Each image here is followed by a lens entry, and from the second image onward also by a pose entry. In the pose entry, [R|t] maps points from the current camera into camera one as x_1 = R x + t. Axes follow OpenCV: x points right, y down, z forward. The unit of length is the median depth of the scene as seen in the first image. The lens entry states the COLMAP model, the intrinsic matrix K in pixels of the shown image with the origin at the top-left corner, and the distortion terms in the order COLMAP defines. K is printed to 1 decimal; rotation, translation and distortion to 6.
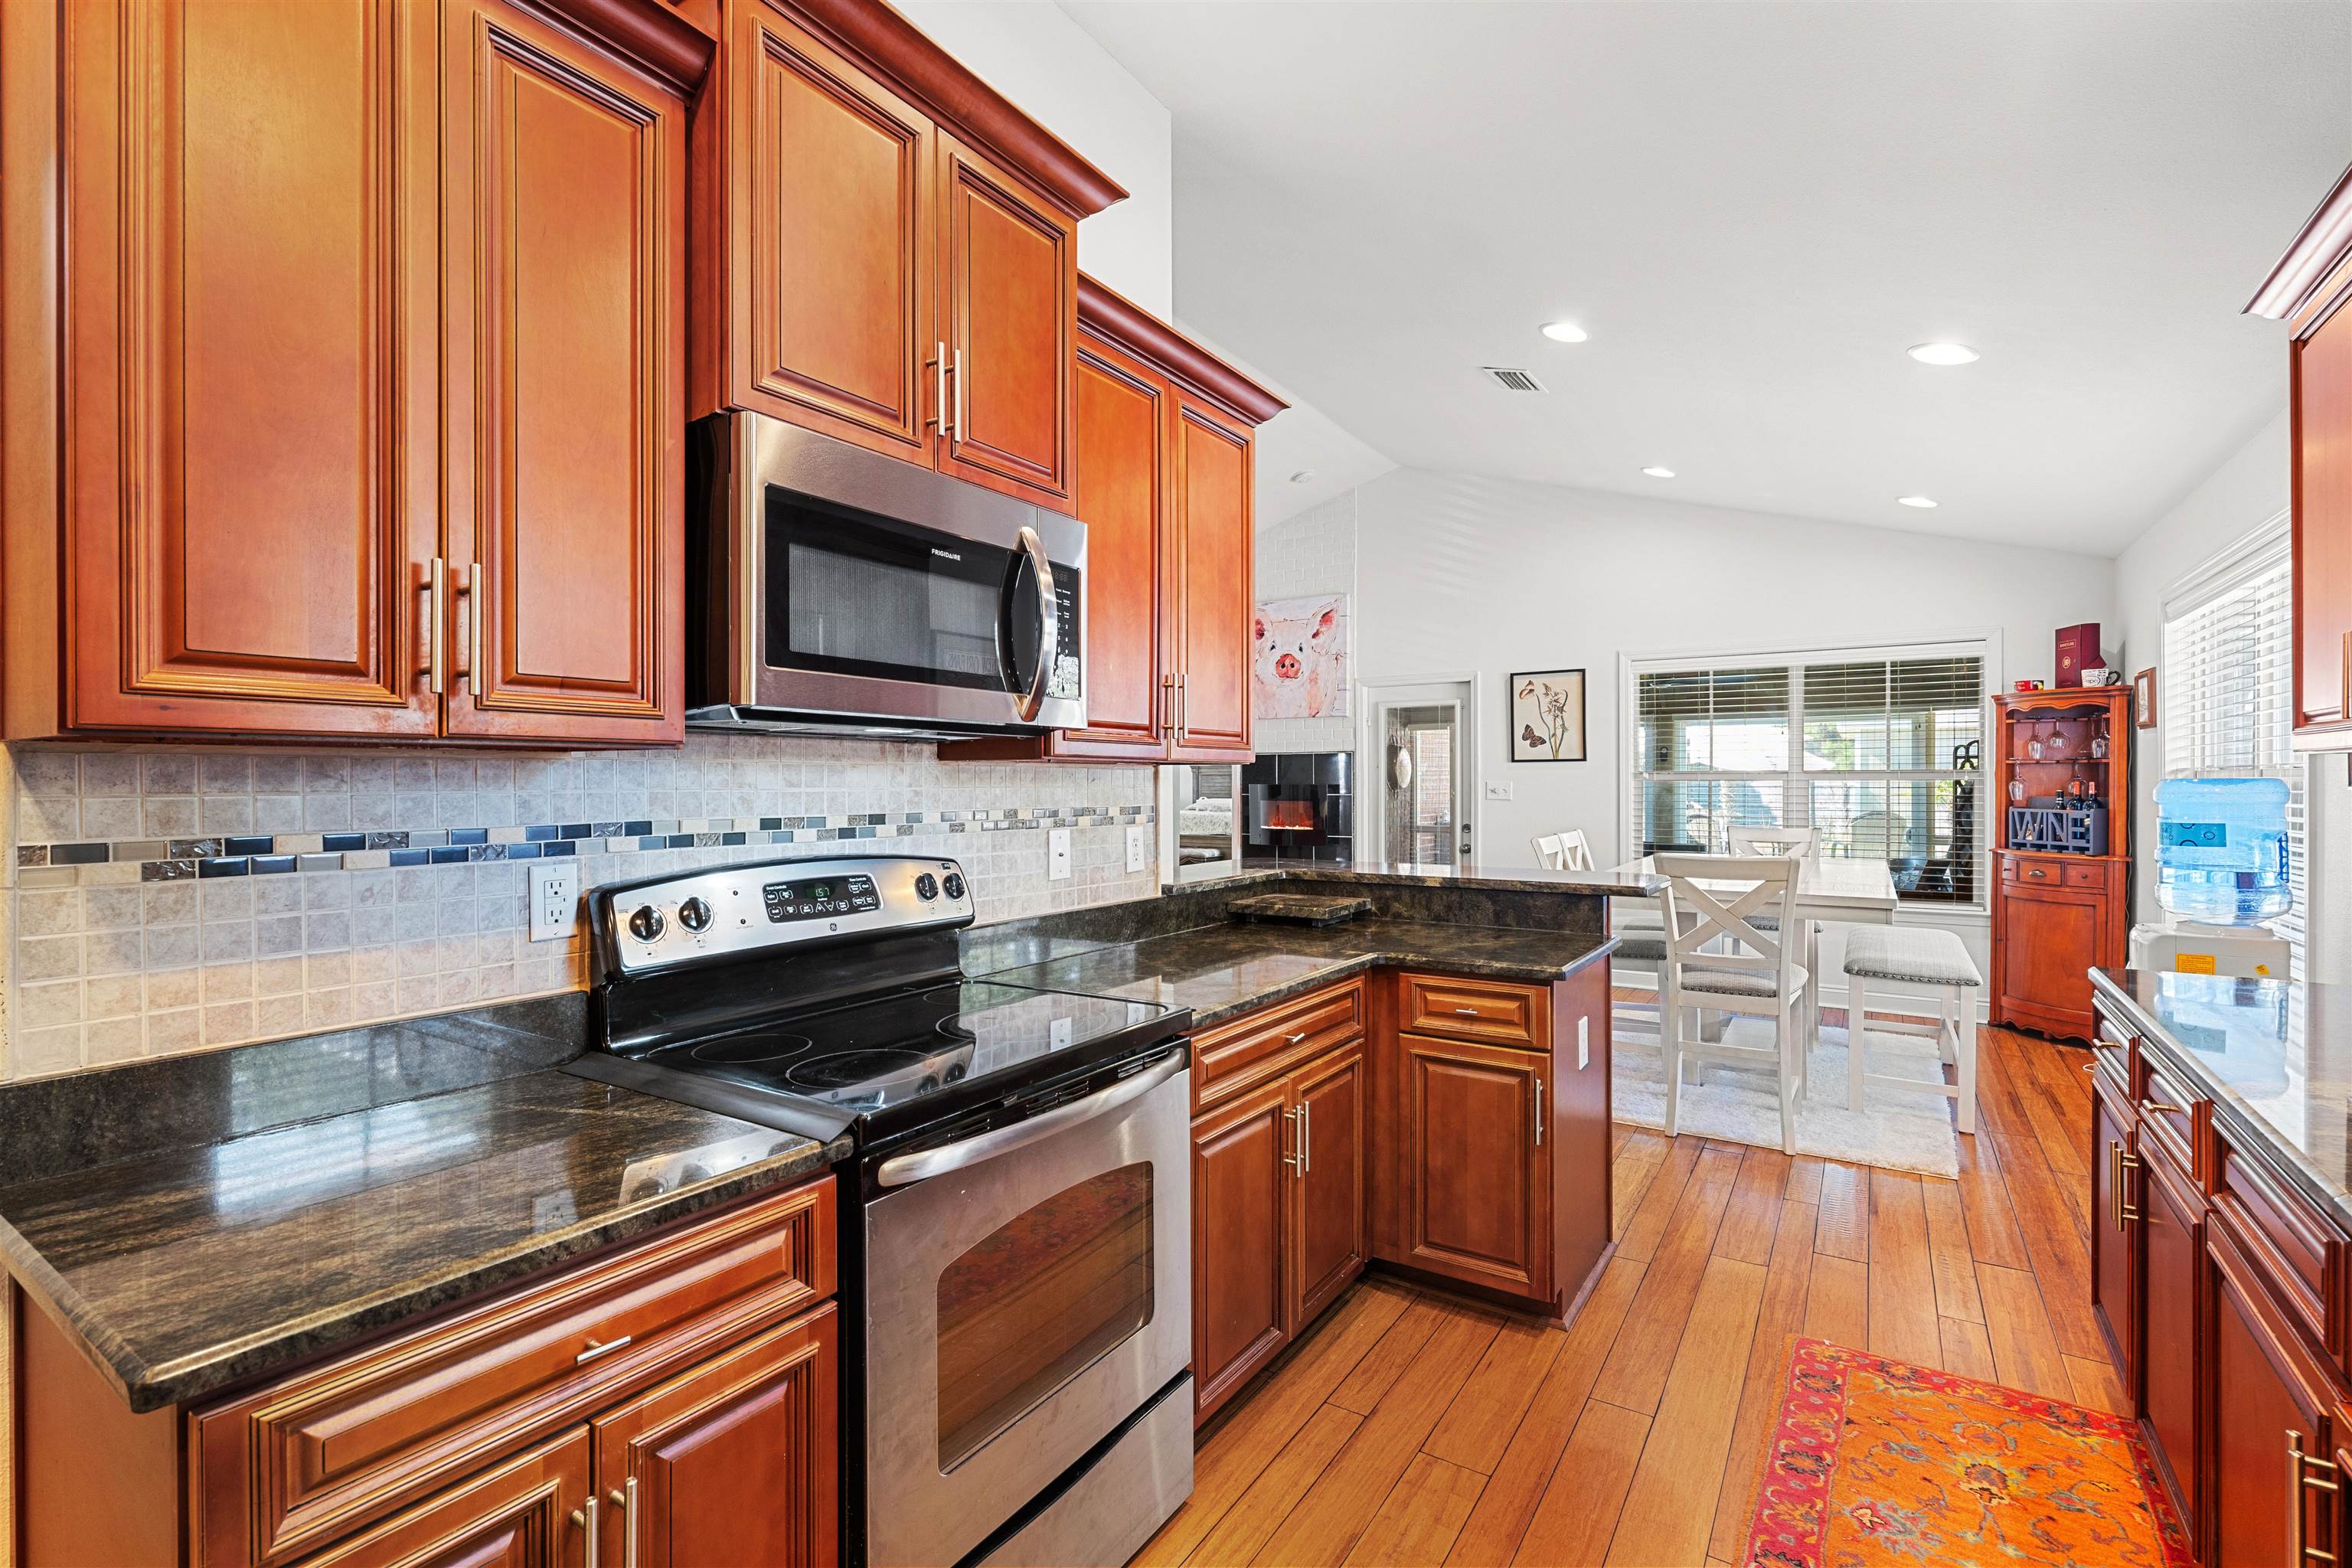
lens RADIAL K [[1056.7, 0, 1175.9], [0, 1056.7, 785.0], [0, 0, 1]] dist [0.000149, 0.000028]
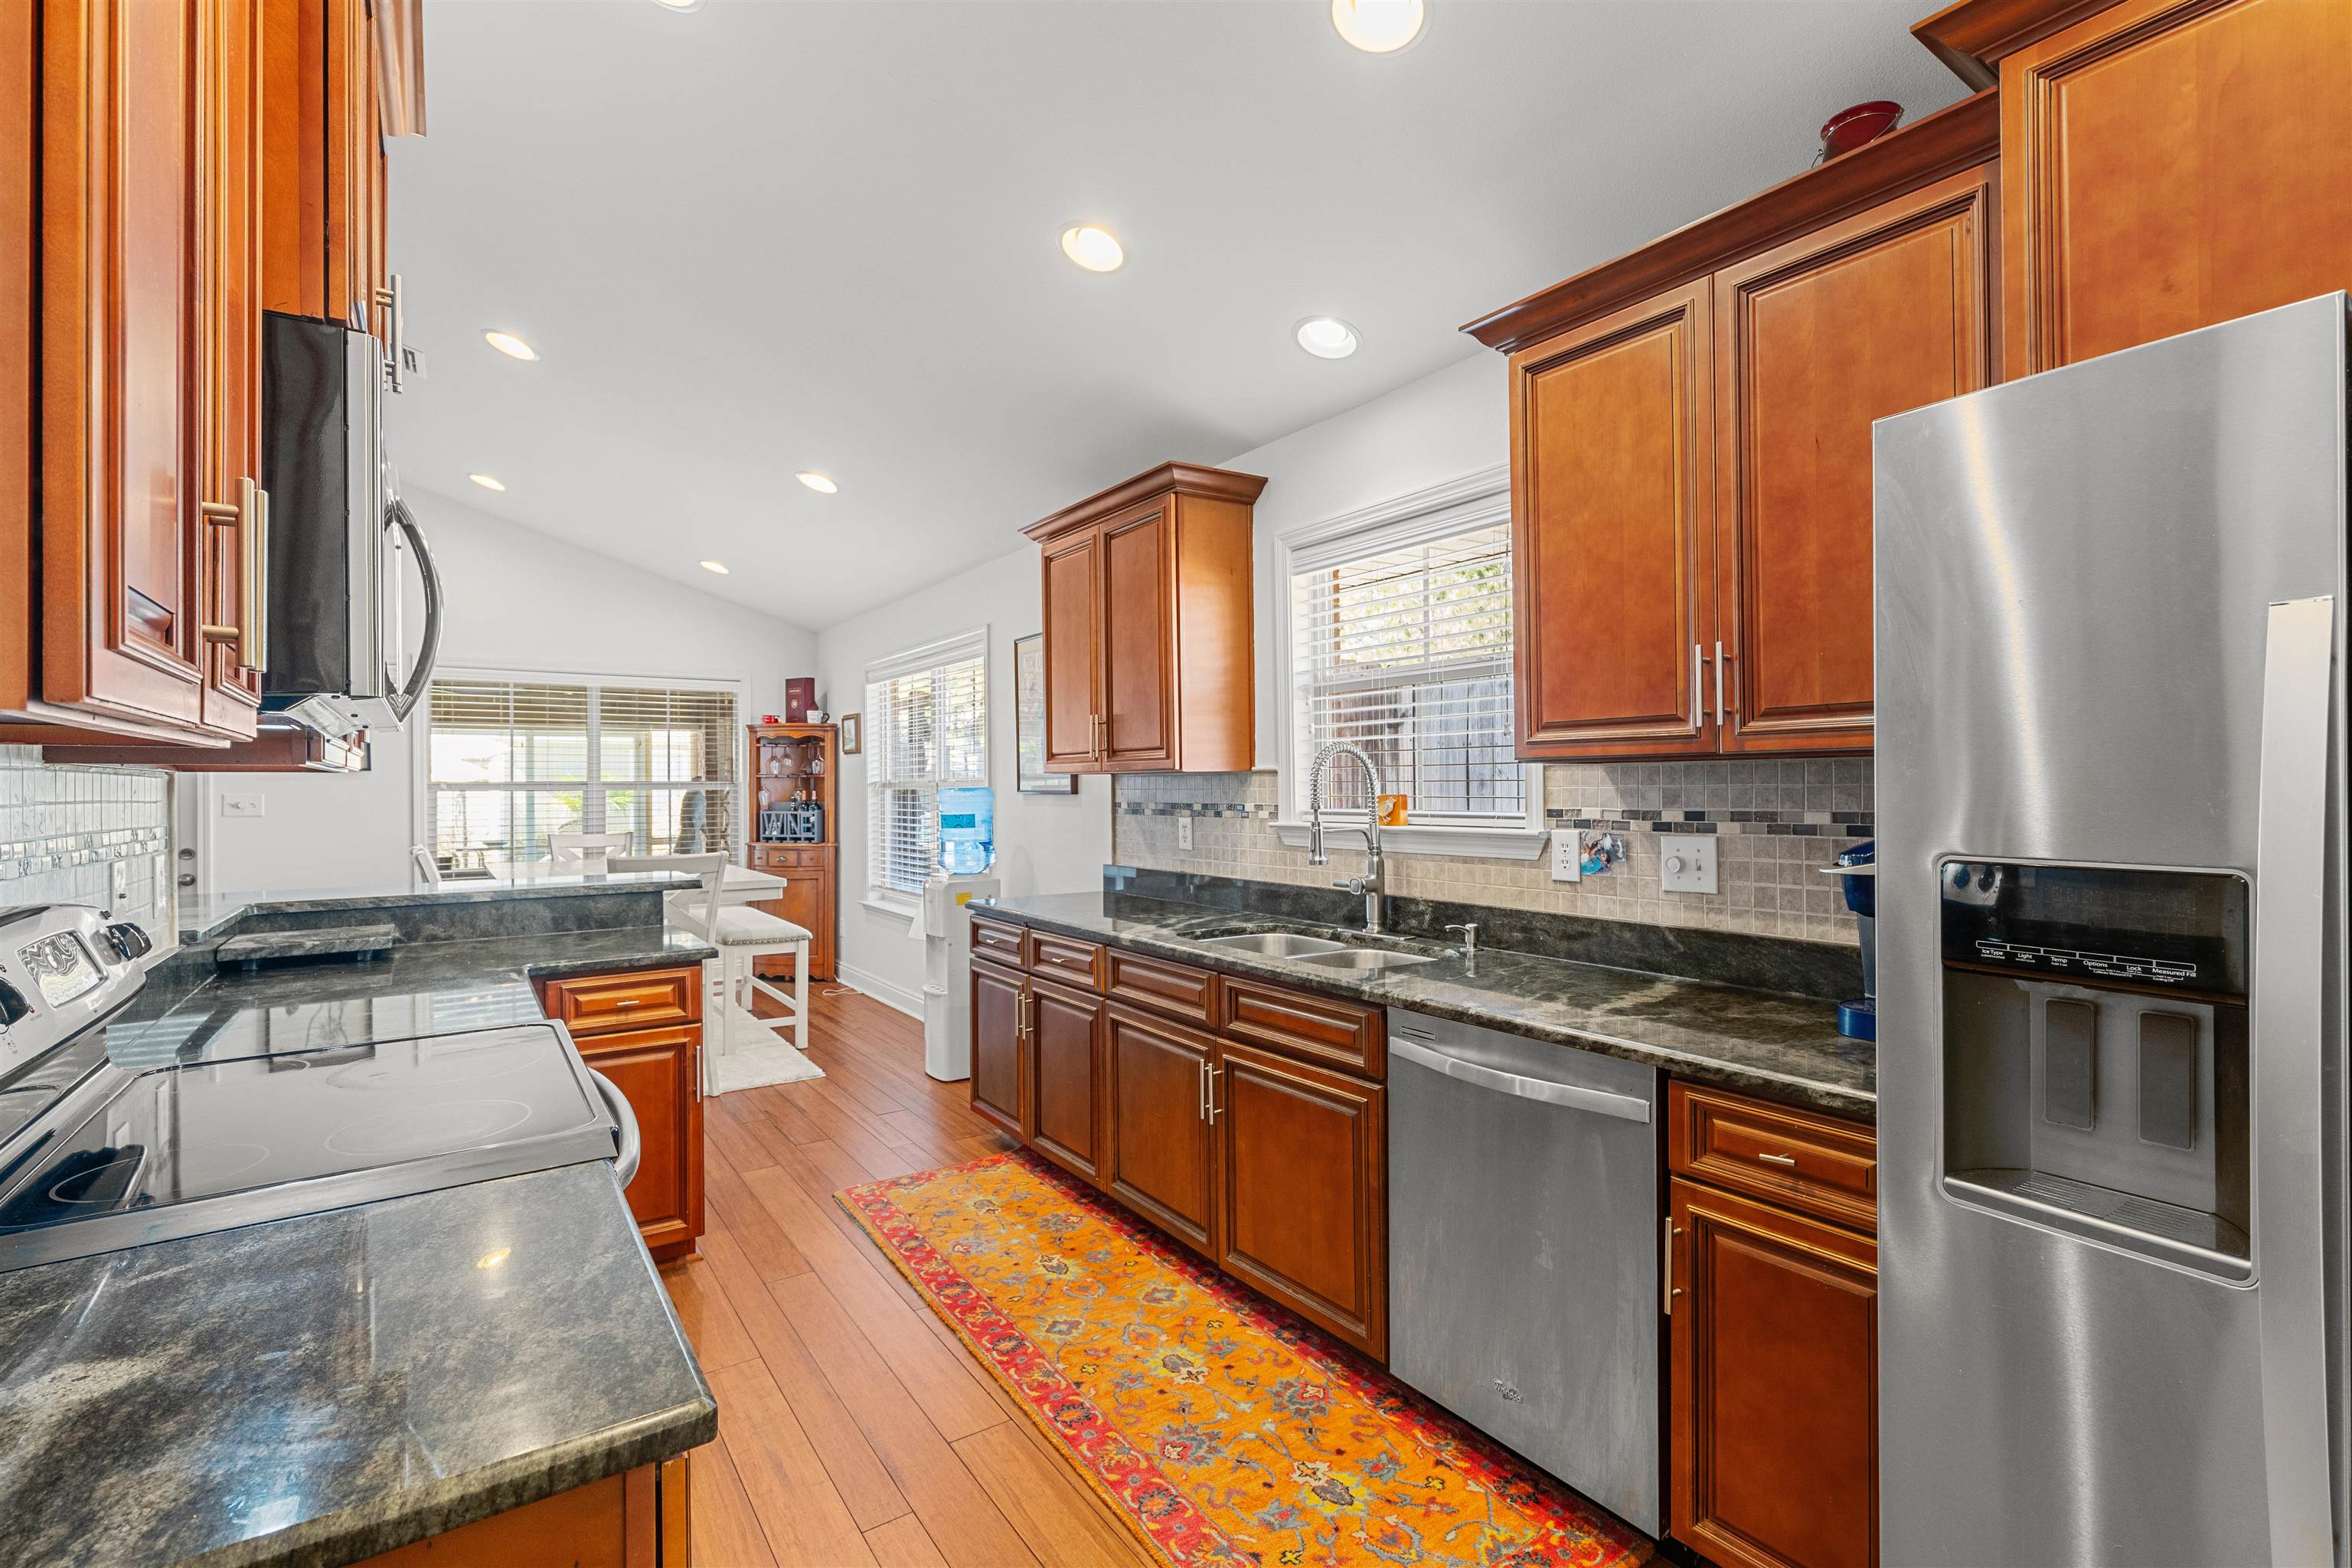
lens RADIAL K [[1056.7, 0, 1170.3], [0, 1056.7, 783.4], [0, 0, 1]] dist [0.000149, 0.000028]
pose [[0.374047, 0.001711, 0.927408, -0.285818], [0.009990, 0.999933, -0.005874, 0.000445], [-0.927356, 0.011462, 0.374004, 0.039889]]
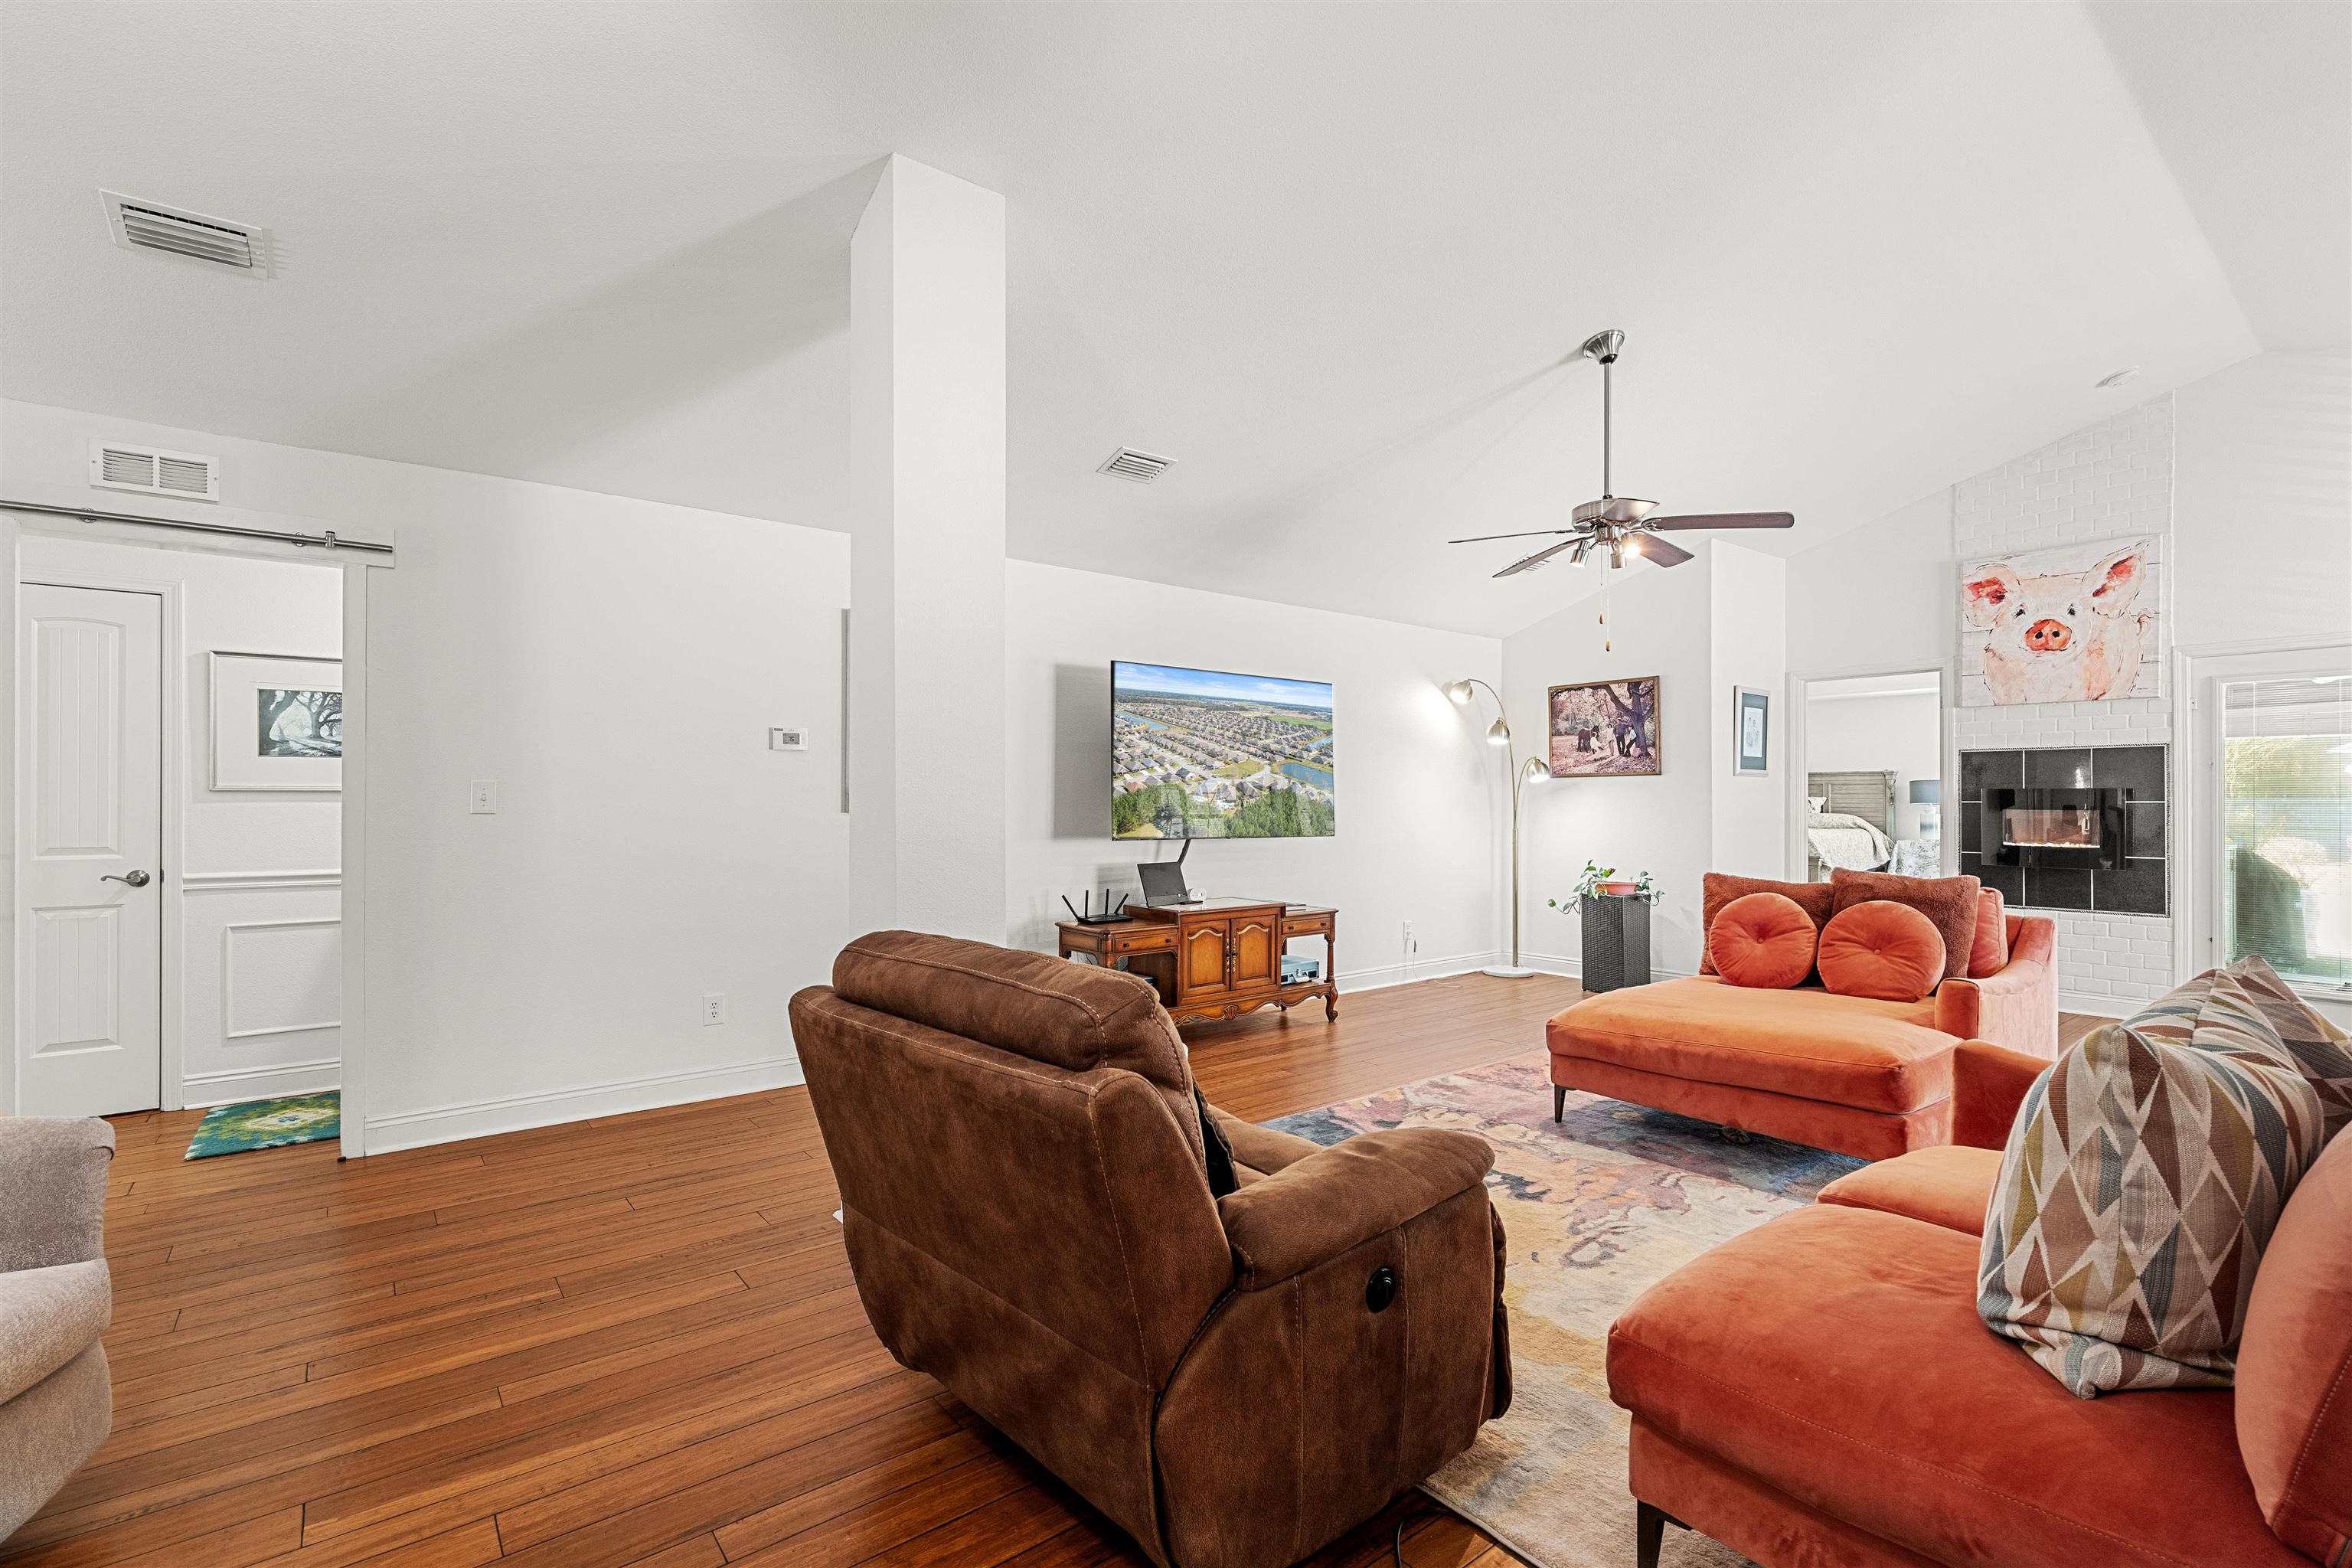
lens RADIAL K [[1026.0, 0, 1168.2], [0, 1026.0, 793.0], [0, 0, 1]] dist [-0.001974, 0.000007]
pose [[0.944675, 0.002116, -0.328002, -0.437122], [-0.003816, 0.999982, -0.004540, 0.014585], [0.327987, 0.005540, 0.944666, 0.141266]]
